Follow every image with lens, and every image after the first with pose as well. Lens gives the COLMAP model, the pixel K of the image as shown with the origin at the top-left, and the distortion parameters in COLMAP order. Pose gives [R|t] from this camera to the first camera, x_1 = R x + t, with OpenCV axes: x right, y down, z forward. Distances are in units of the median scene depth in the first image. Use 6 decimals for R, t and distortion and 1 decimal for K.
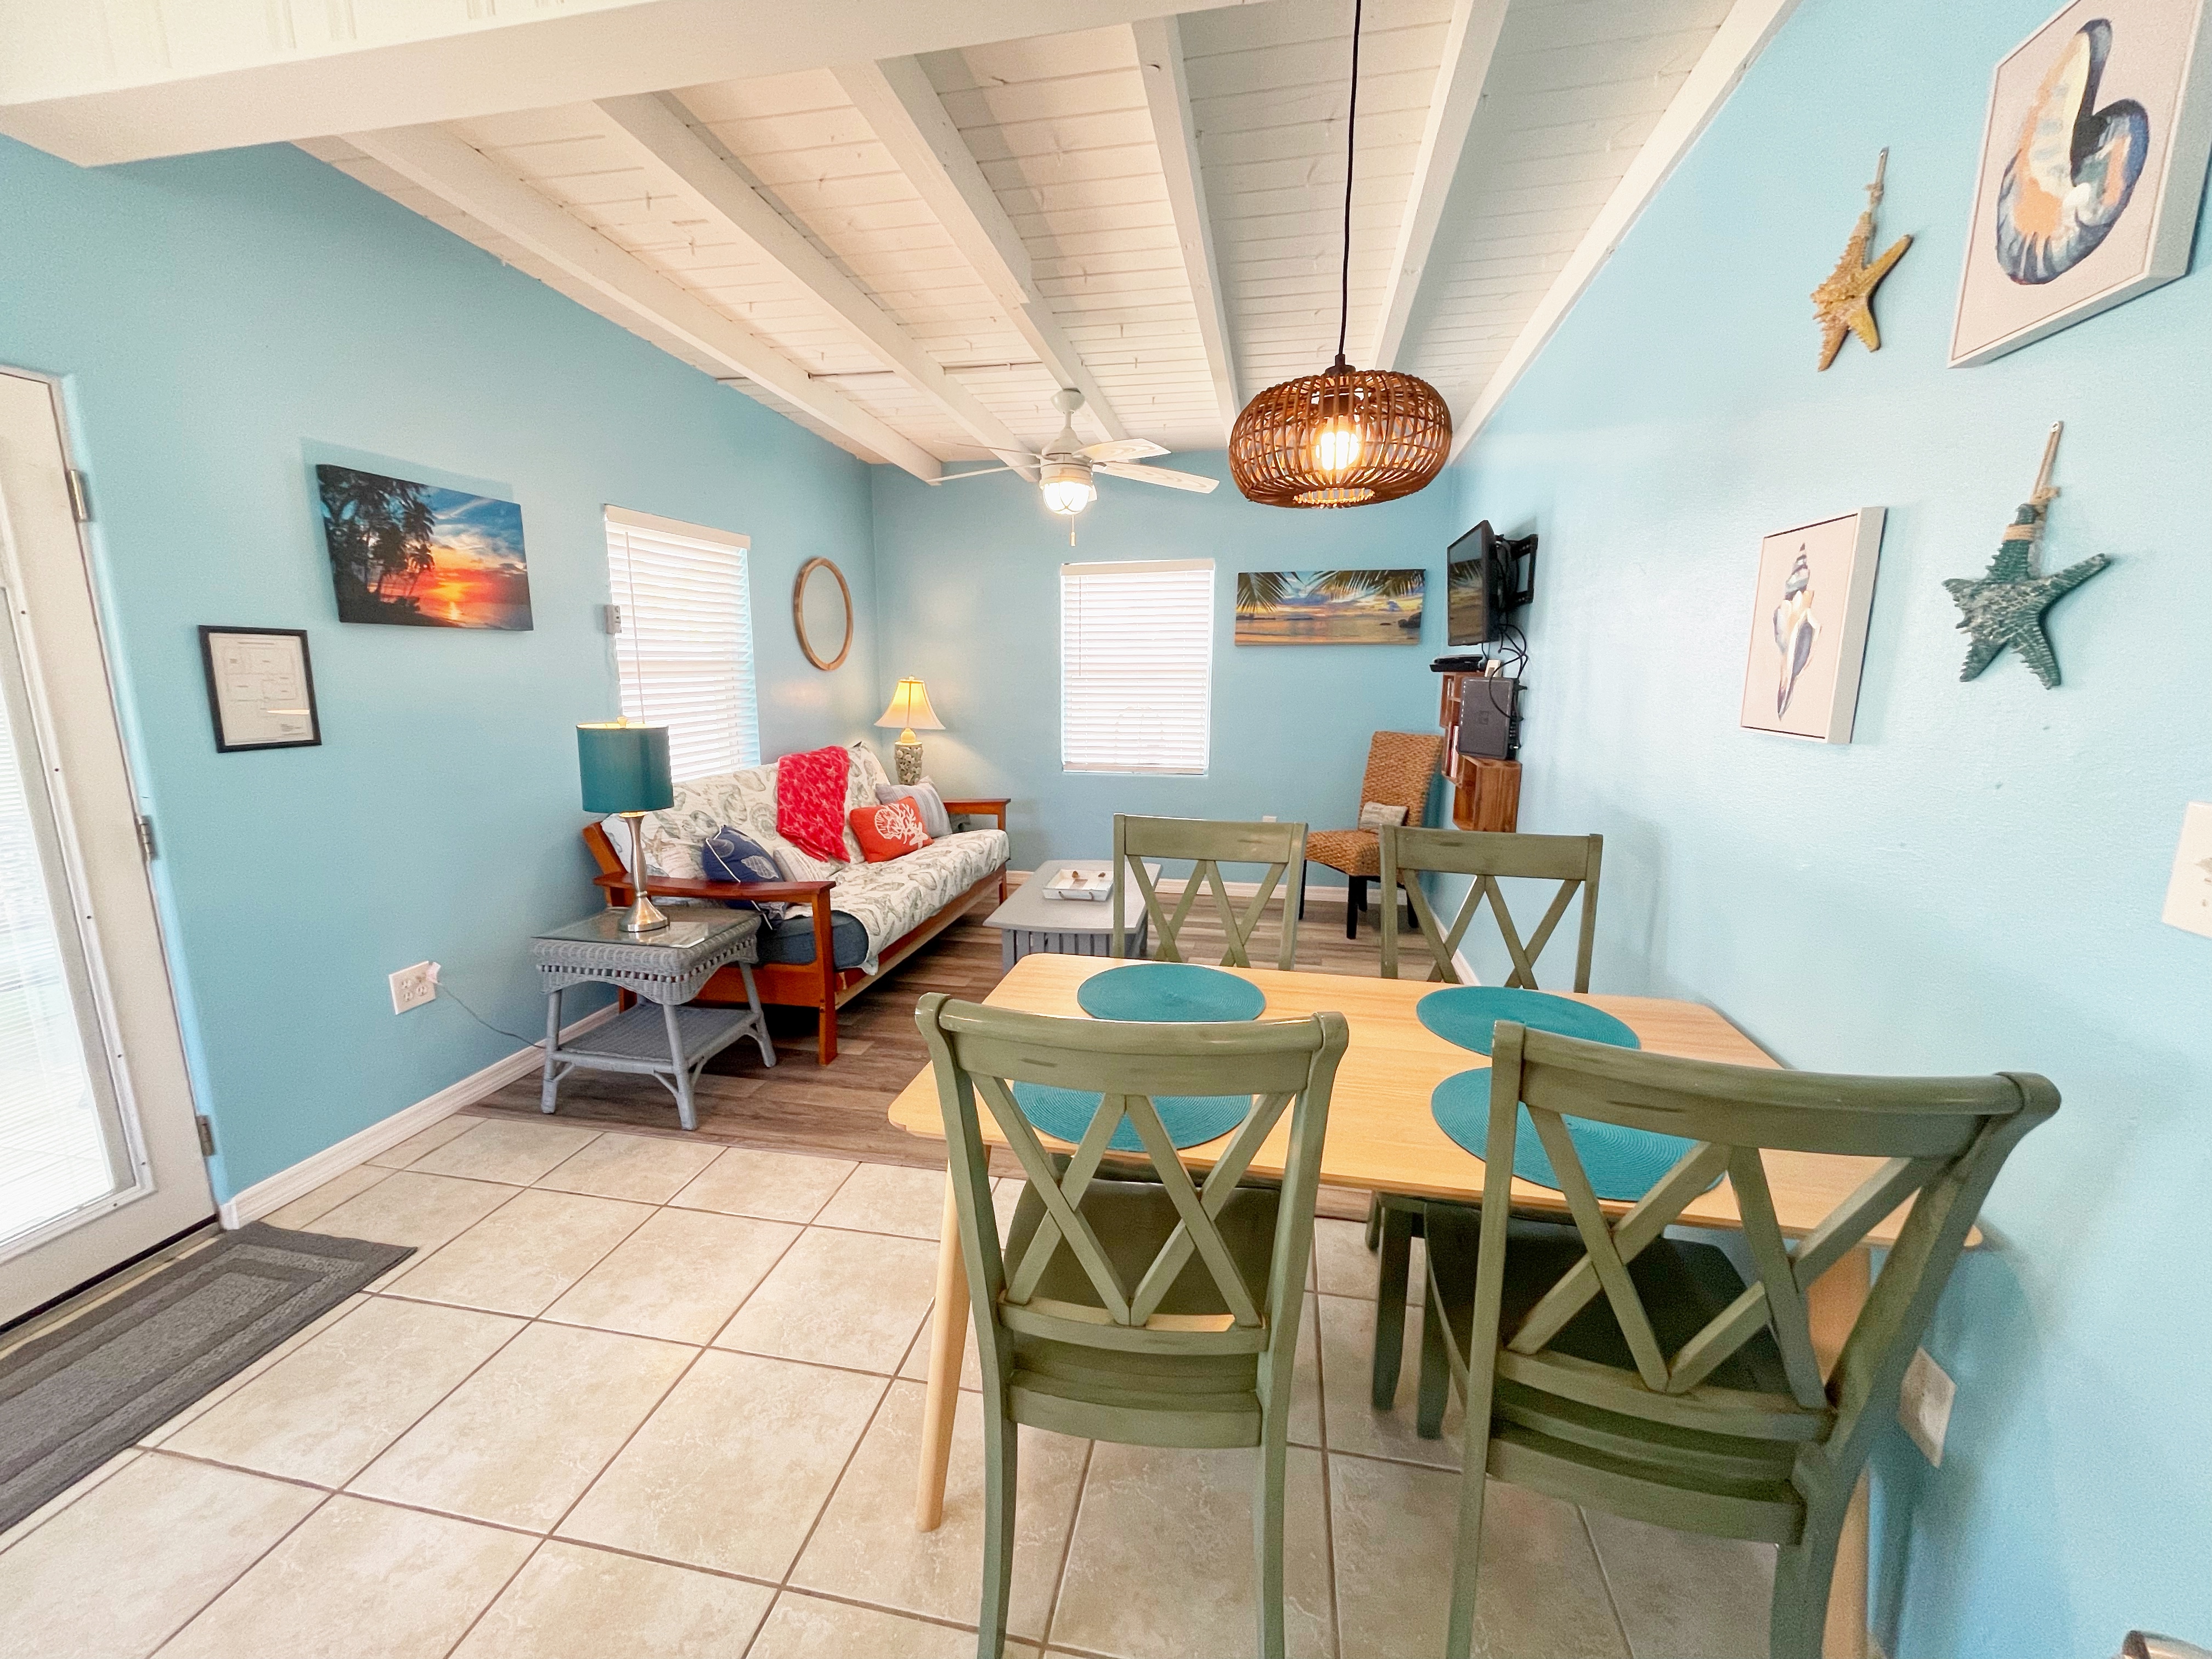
lens RADIAL K [[897.1, 0, 1096.7], [0, 897.1, 825.4], [0, 0, 1]] dist [0.004534, -0.000971]
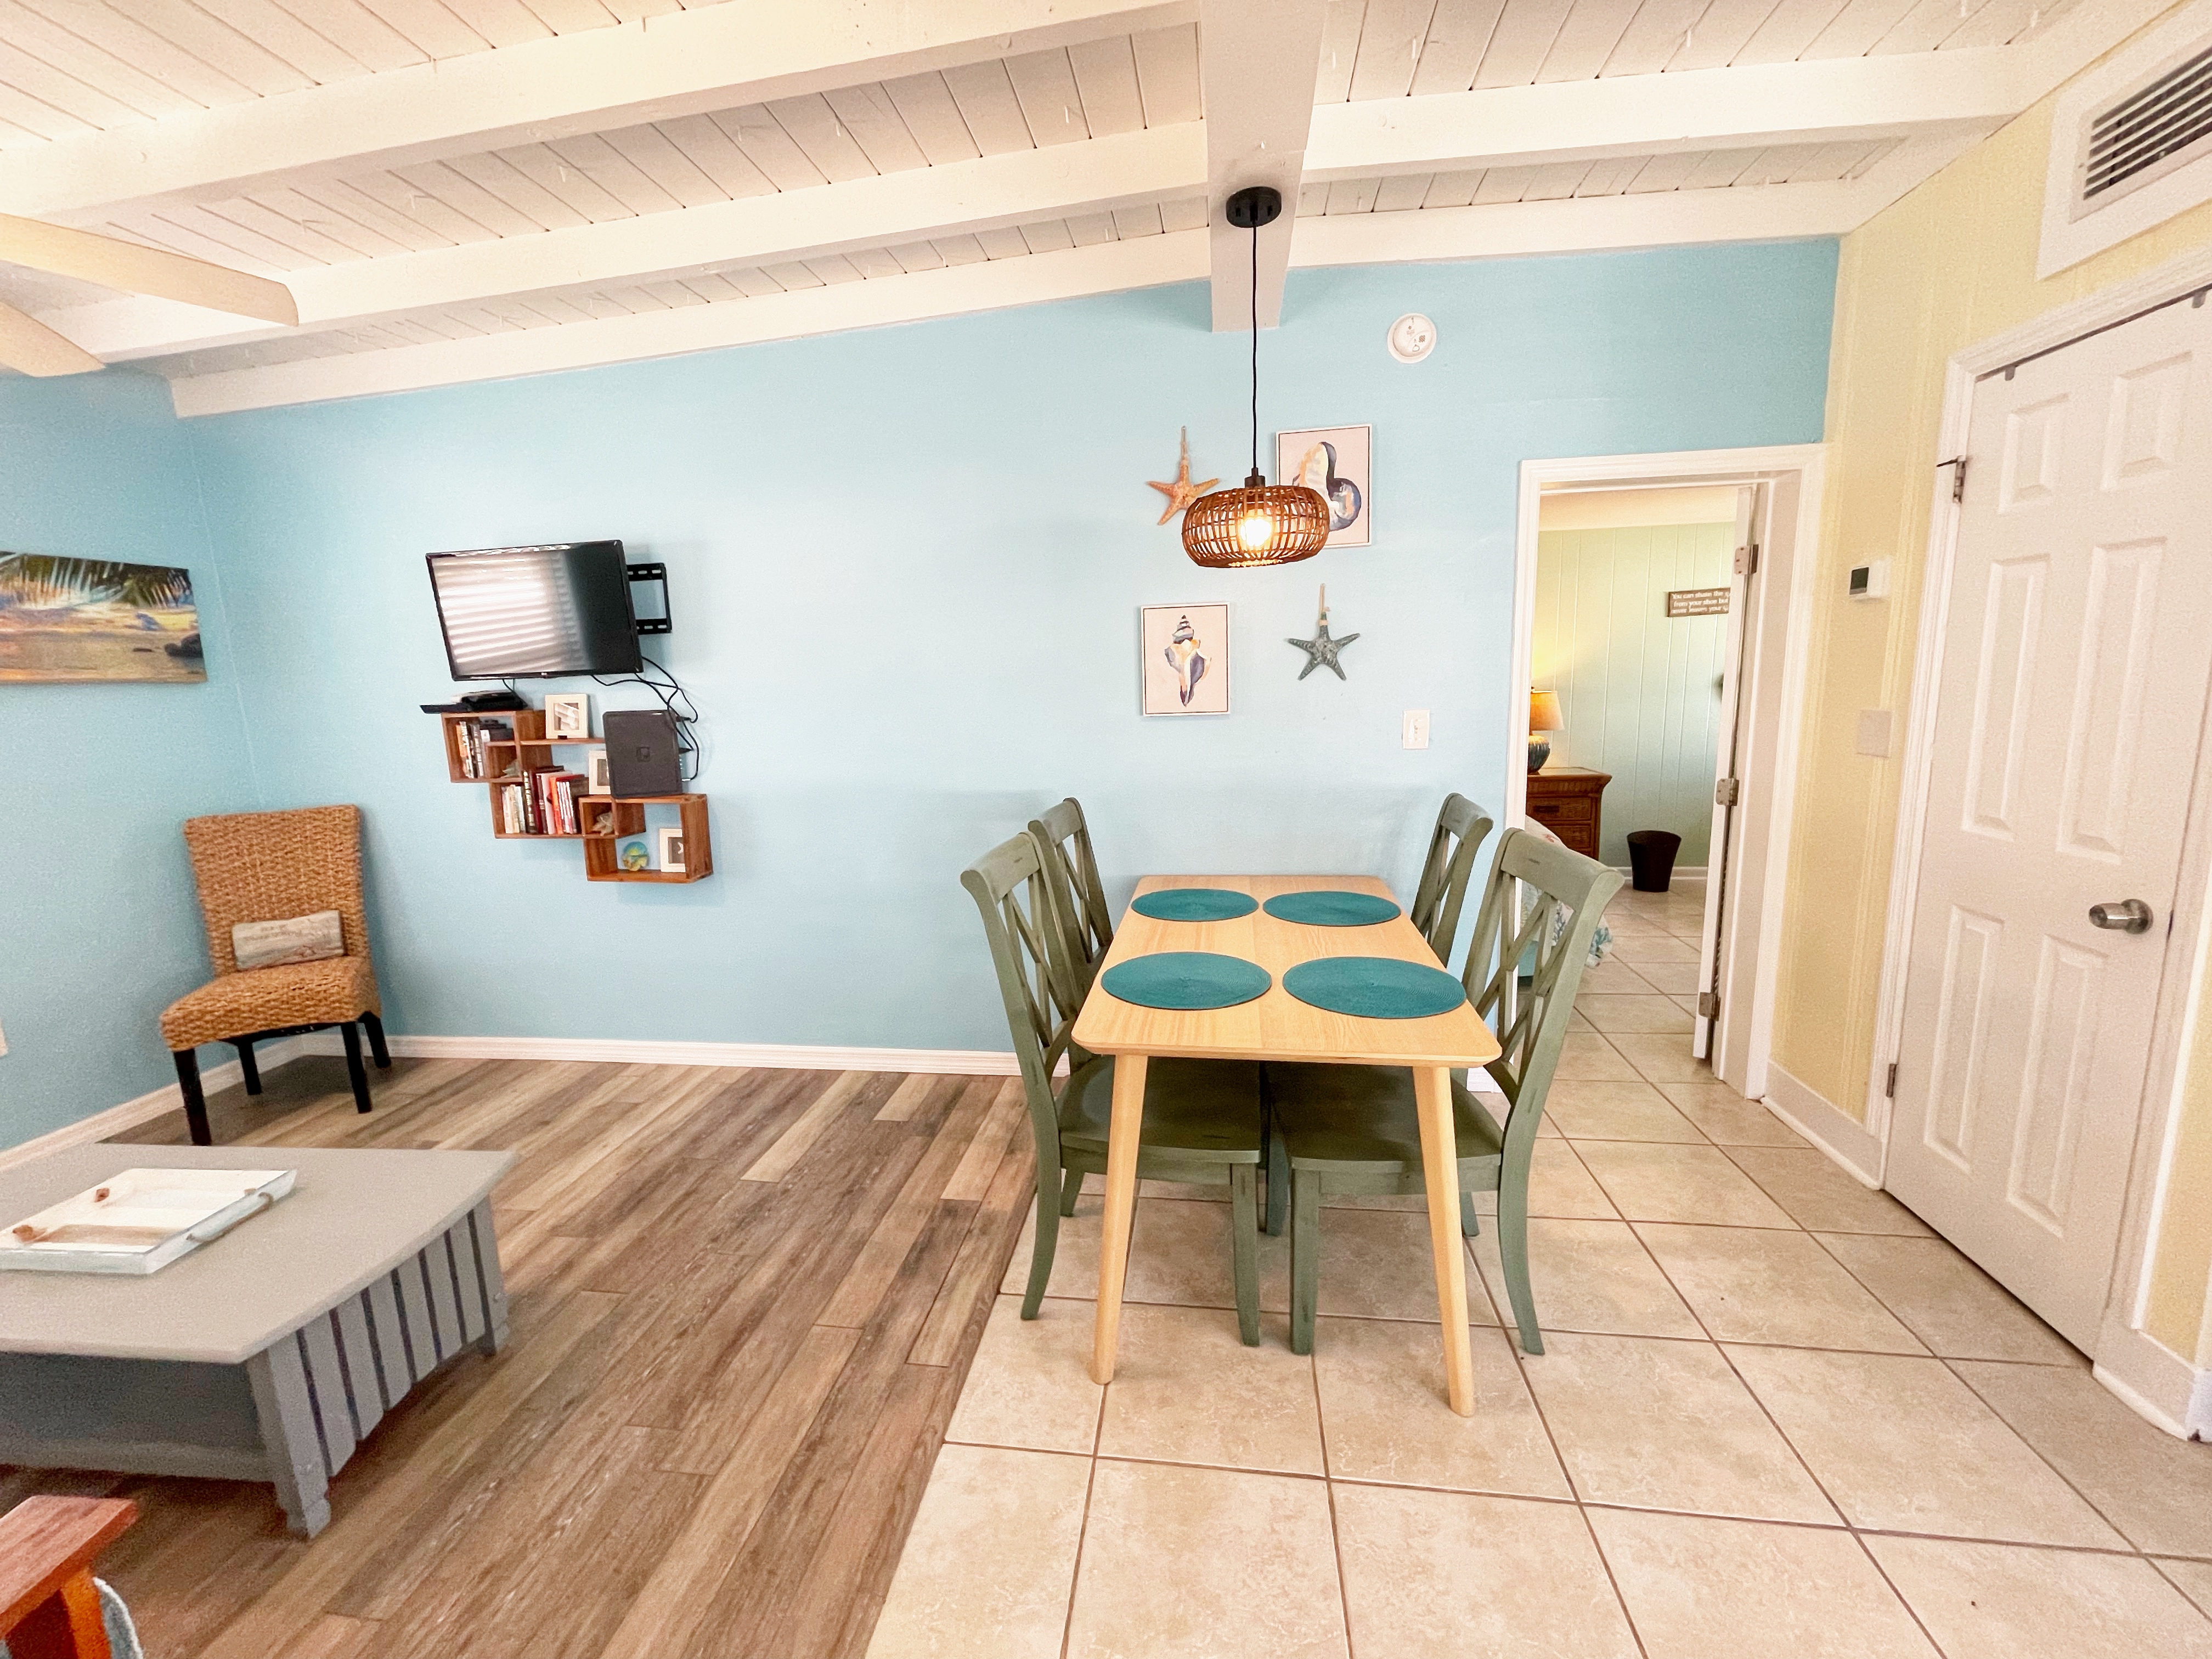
lens RADIAL K [[897.1, 0, 1096.0], [0, 897.1, 831.1], [0, 0, 1]] dist [0.004534, -0.000971]
pose [[-0.066039, -0.170609, 0.983123, -0.357685], [0.212591, 0.960246, 0.180919, -0.077608], [-0.974907, 0.220951, -0.027144, 0.406158]]
